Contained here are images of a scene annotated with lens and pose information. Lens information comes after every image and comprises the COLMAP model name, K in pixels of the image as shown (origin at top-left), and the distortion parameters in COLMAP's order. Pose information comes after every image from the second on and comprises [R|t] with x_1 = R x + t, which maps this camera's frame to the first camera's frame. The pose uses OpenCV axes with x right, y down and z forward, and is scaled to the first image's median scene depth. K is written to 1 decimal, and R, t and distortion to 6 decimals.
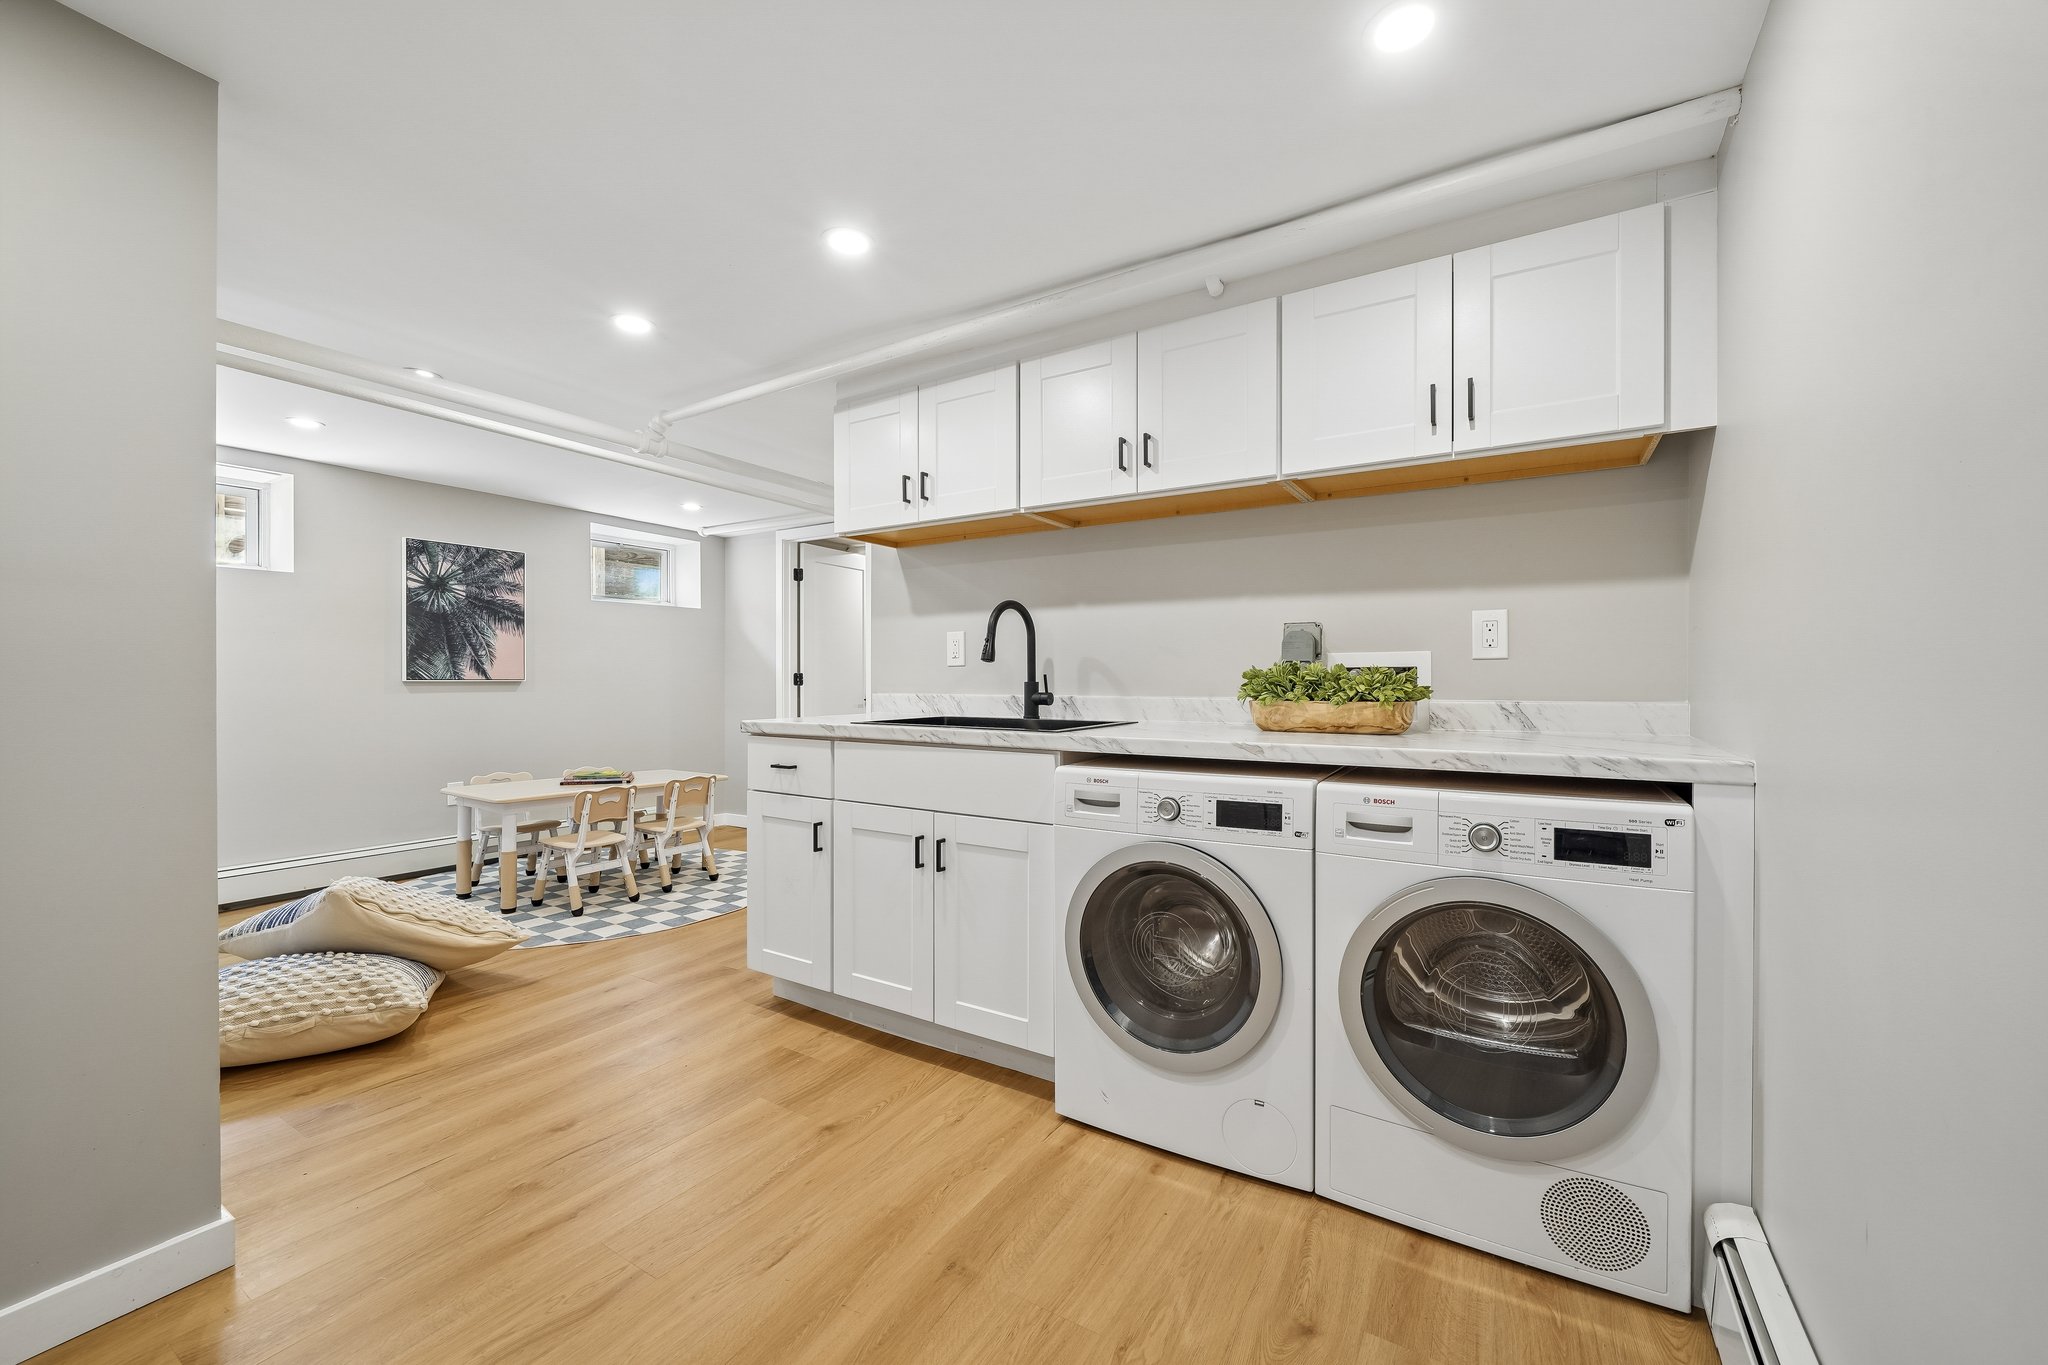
lens RADIAL K [[792.8, 0, 1024.0], [0, 792.8, 682.5], [0, 0, 1]] dist [-0.001075, -0.000122]
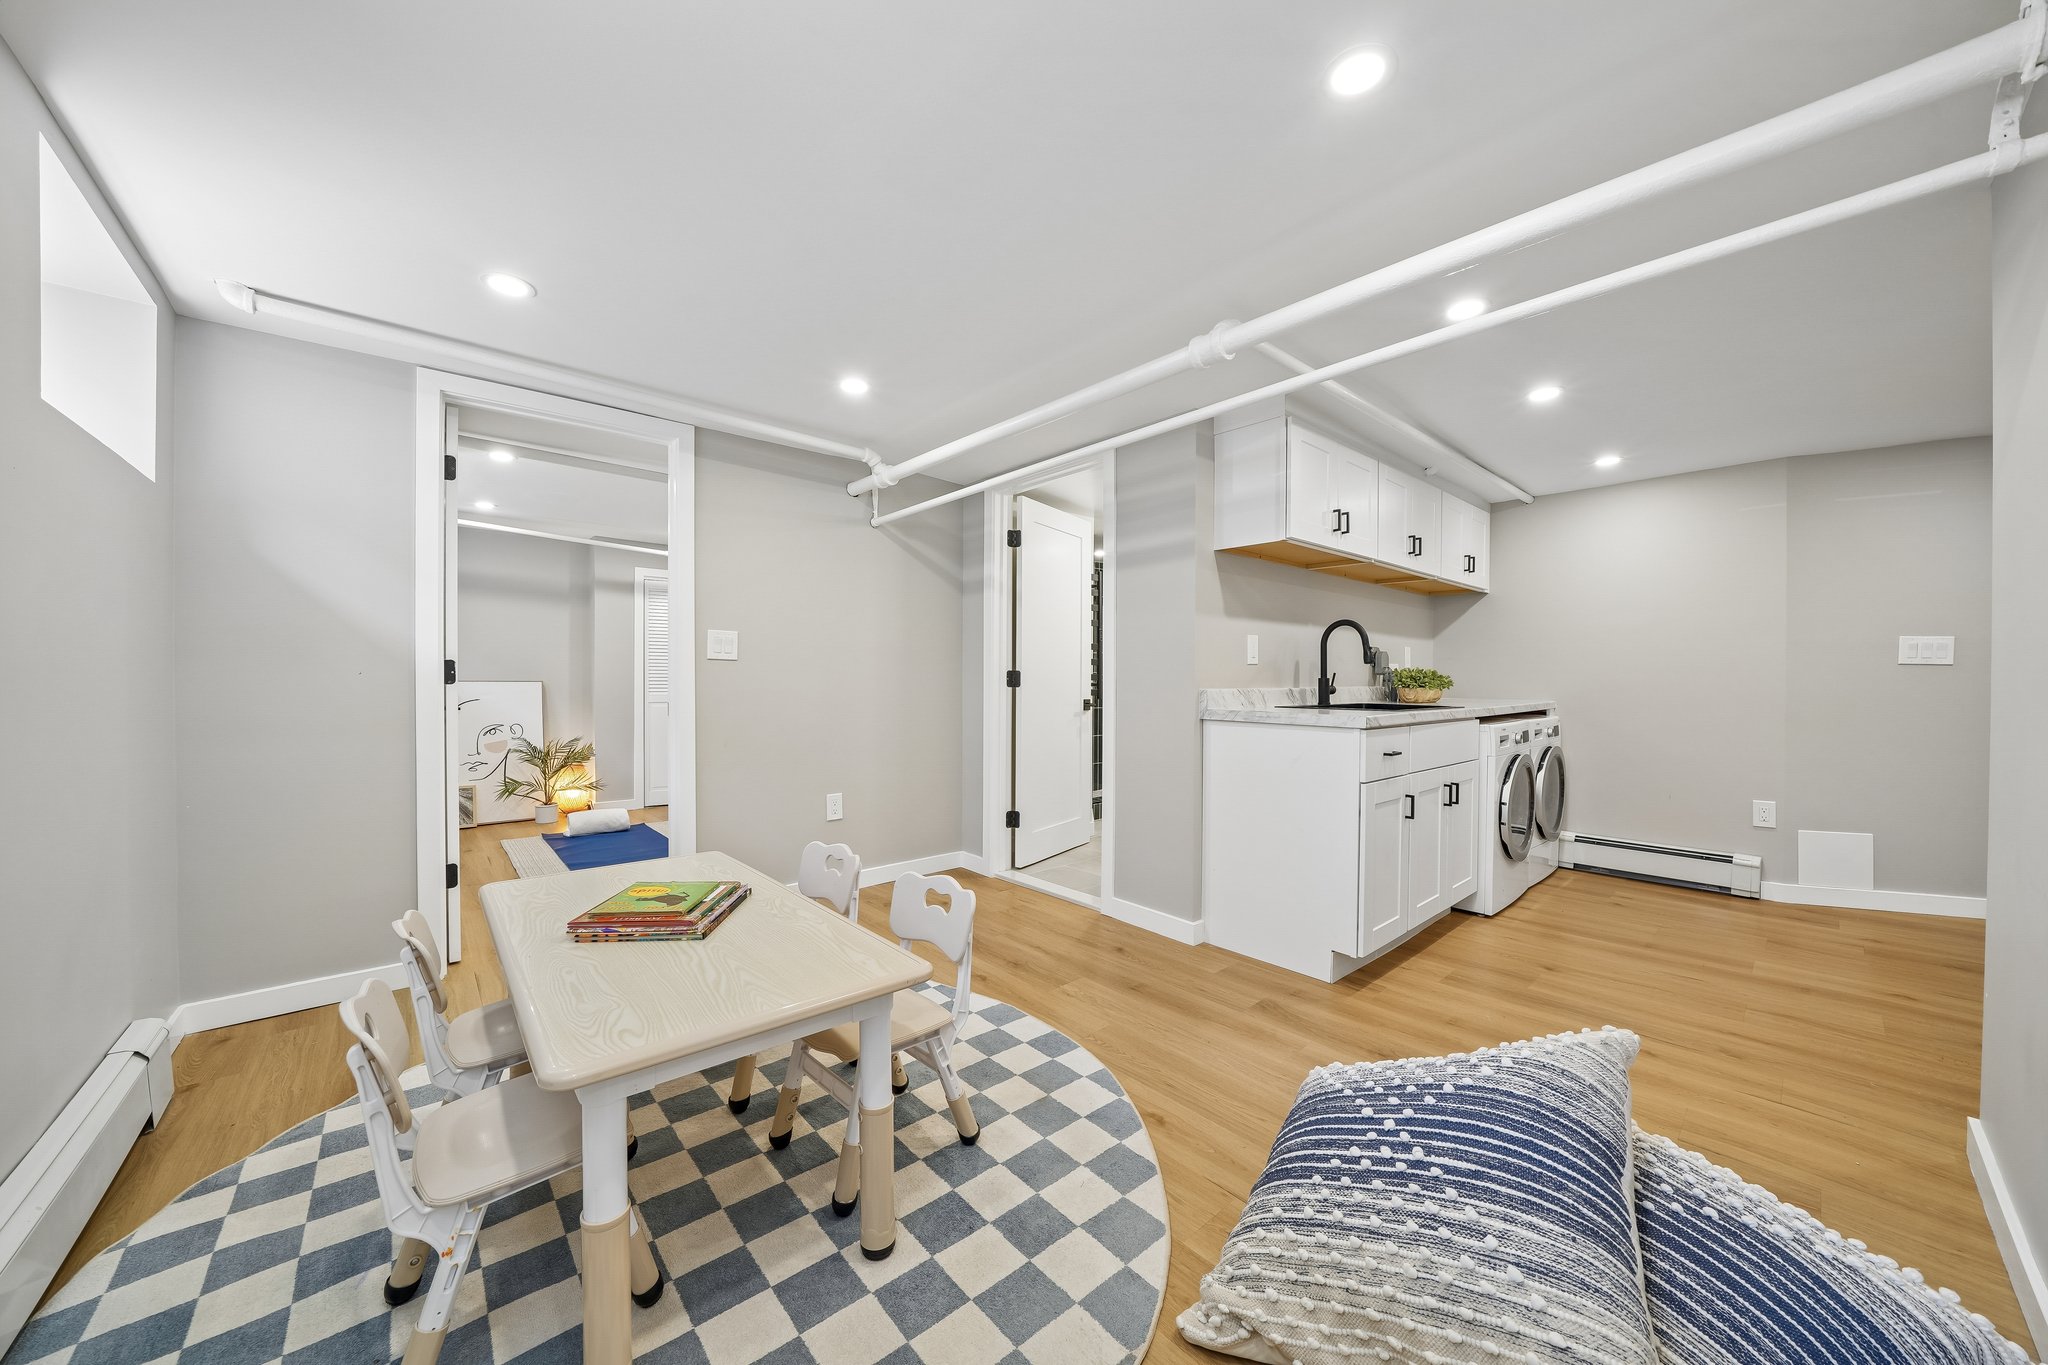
lens RADIAL K [[723.8, 0, 1013.8], [0, 723.8, 683.9], [0, 0, 1]] dist [-0.013444, 0.000326]
pose [[0.292981, -0.005988, 0.956100, -1.406669], [0.002712, 0.999982, 0.005432, 0.000880], [-0.956115, 0.001001, 0.292992, 1.189805]]
